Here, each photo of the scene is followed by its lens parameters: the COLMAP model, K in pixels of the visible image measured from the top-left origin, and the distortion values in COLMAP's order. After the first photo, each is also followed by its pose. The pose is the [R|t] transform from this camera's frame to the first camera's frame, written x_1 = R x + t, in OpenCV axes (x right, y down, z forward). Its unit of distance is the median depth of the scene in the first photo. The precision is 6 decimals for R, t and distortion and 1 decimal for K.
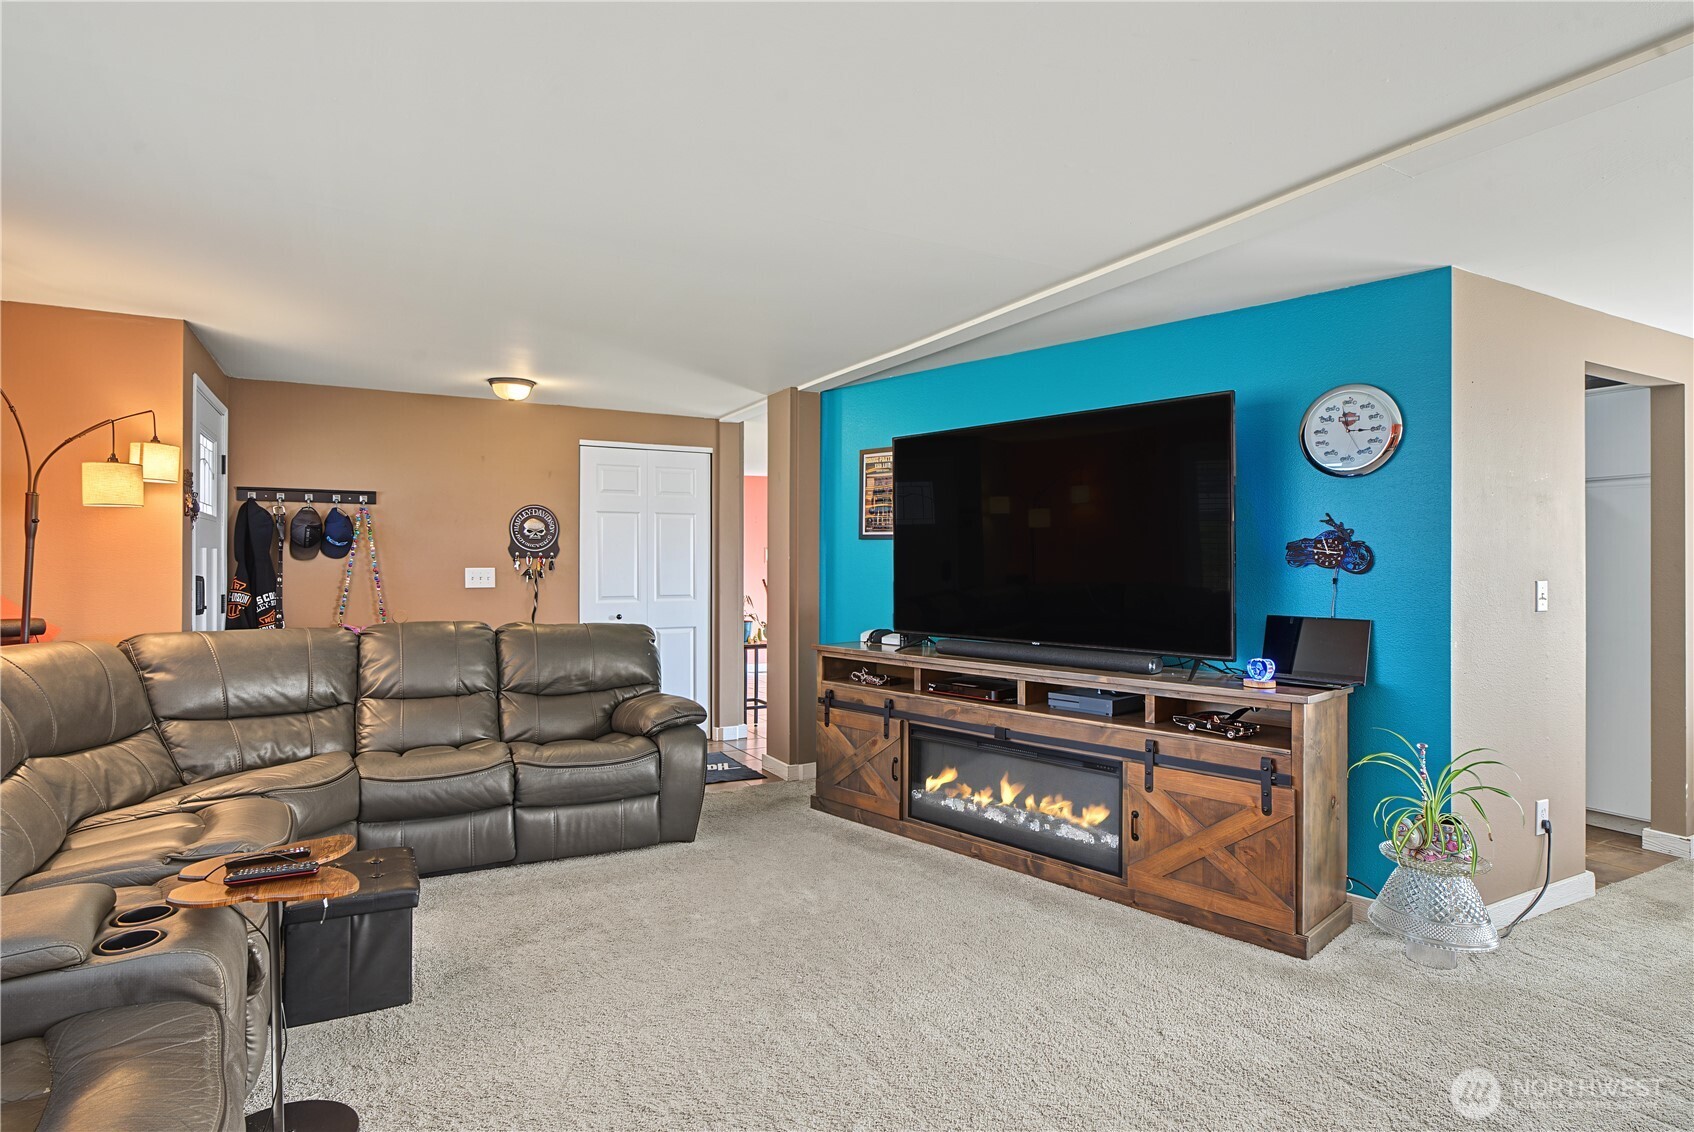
lens RADIAL K [[889.9, 0, 845.0], [0, 889.9, 560.3], [0, 0, 1]] dist [-0.011251, 0.000984]
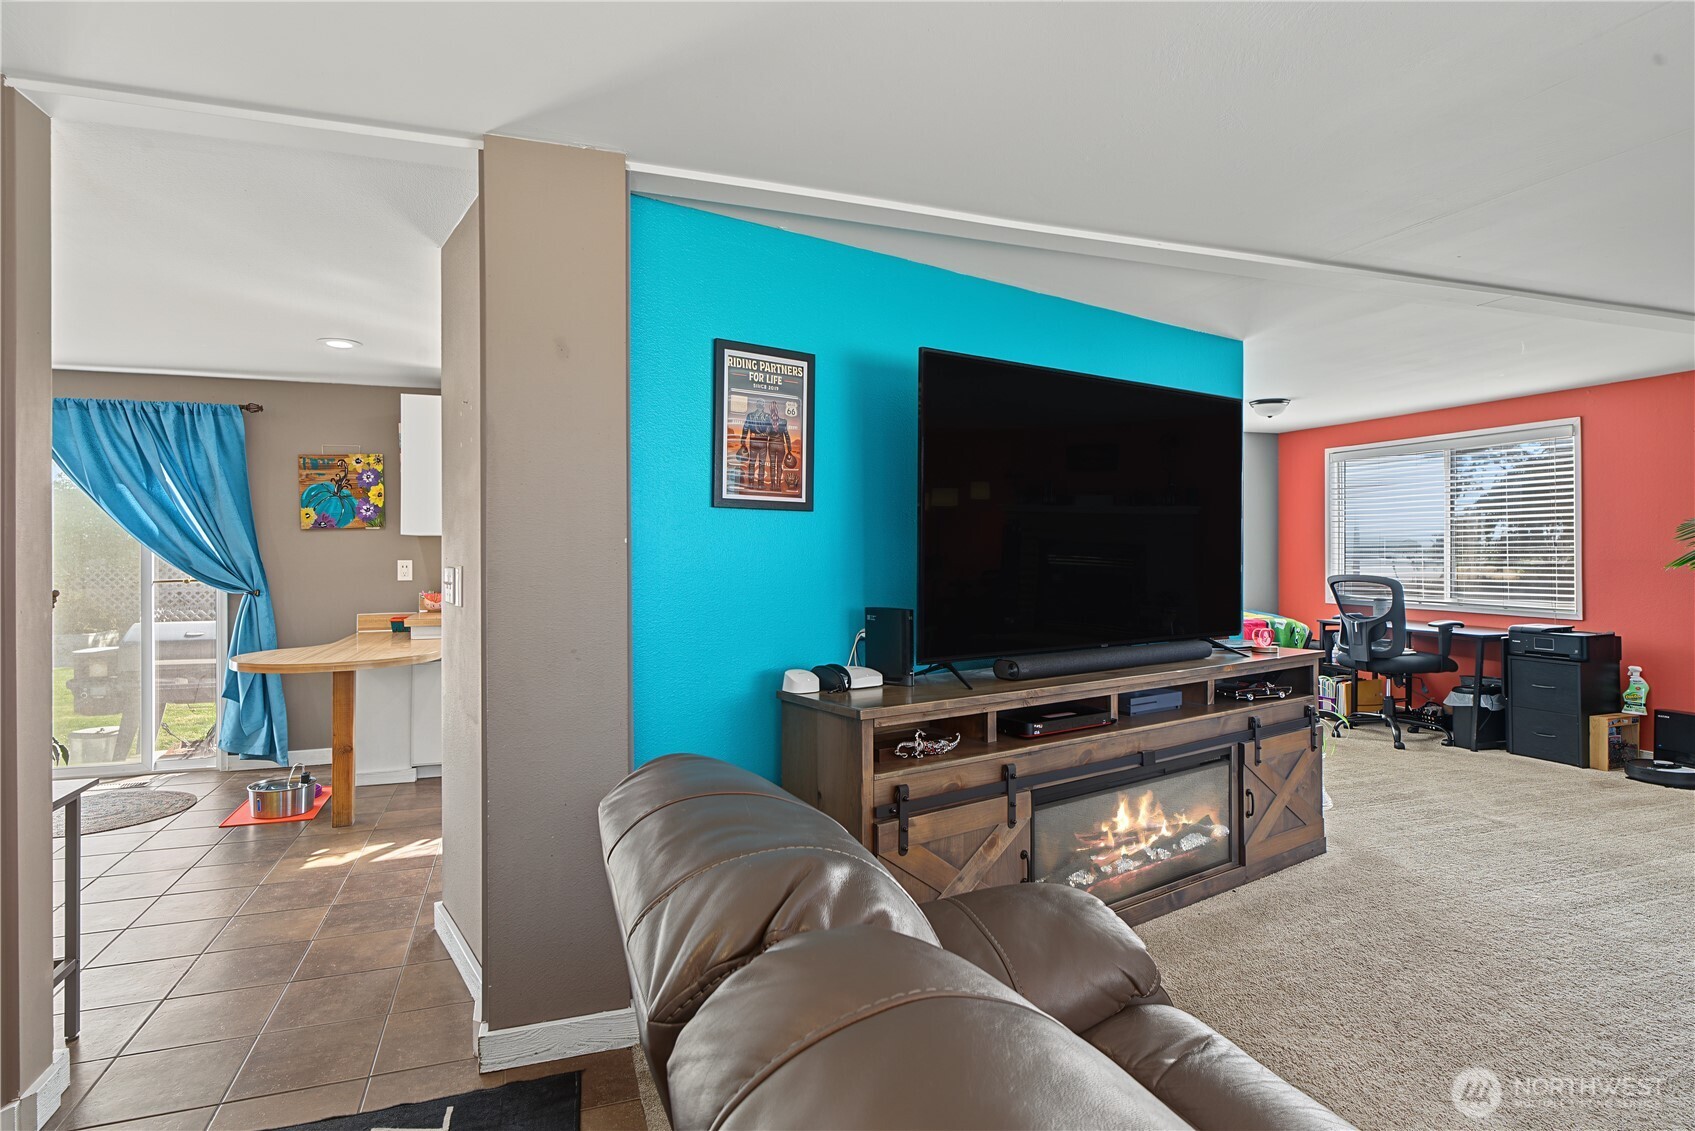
lens RADIAL K [[890.4, 0, 843.8], [0, 890.4, 555.0], [0, 0, 1]] dist [-0.011251, 0.000984]
pose [[0.142516, 0.001107, 0.989792, -0.604885], [0.005092, 0.999985, -0.001851, 0.007175], [-0.989779, 0.005304, 0.142508, 1.041179]]
